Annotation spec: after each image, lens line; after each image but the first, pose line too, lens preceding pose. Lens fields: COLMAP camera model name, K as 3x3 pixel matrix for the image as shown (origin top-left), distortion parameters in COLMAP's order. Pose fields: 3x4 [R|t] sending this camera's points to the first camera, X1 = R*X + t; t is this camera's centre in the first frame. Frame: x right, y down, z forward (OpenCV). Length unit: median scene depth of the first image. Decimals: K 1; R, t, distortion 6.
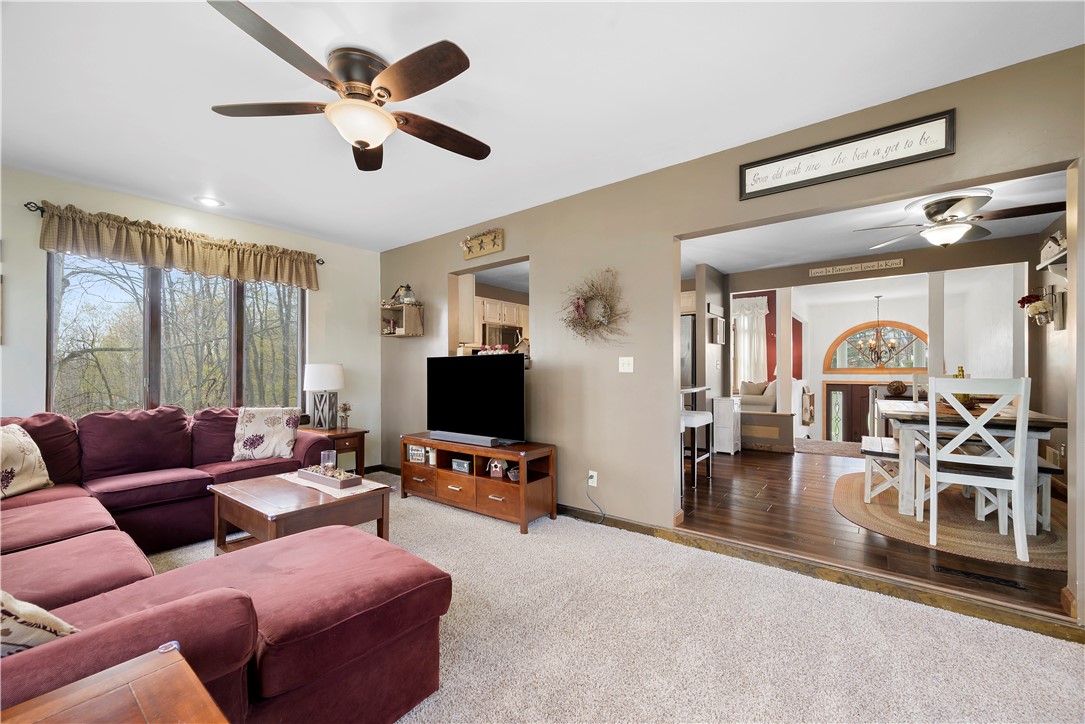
lens RADIAL K [[425.6, 0, 540.7], [0, 425.6, 365.1], [0, 0, 1]] dist [0.000053, 0.000498]
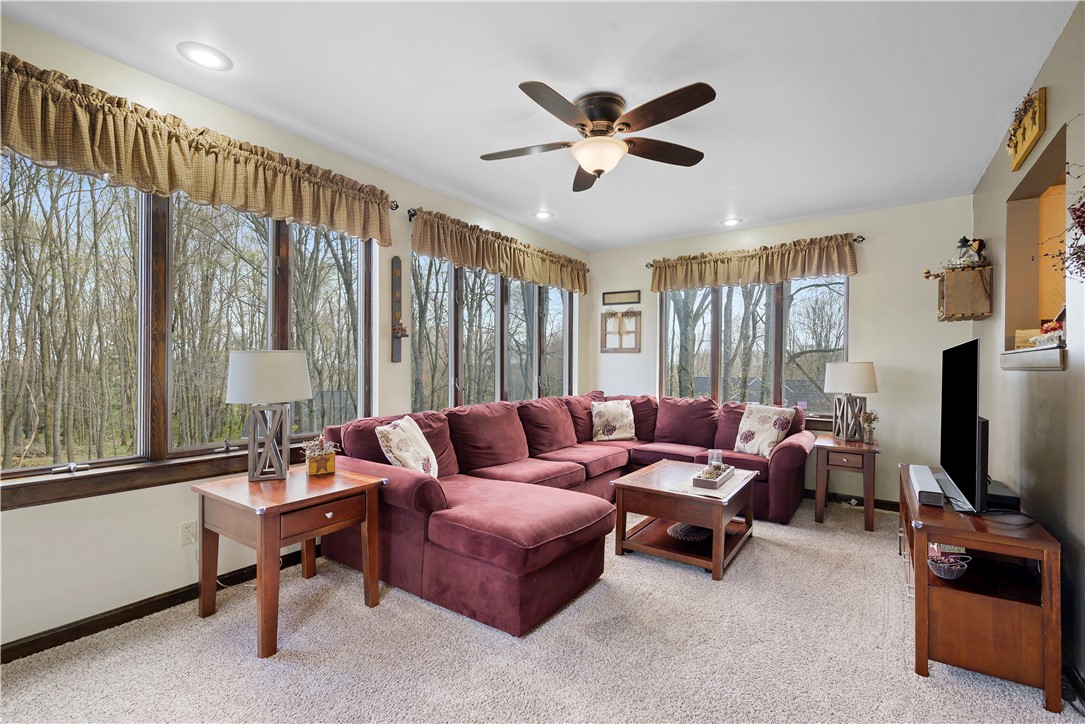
lens RADIAL K [[487.9, 0, 541.7], [0, 487.9, 365.9], [0, 0, 1]] dist [-0.001823, -0.000190]
pose [[0.050426, -0.003297, -0.998722, 0.497627], [0.002321, 0.999992, -0.003184, 0.006534], [0.998725, -0.002158, 0.050433, 0.415954]]
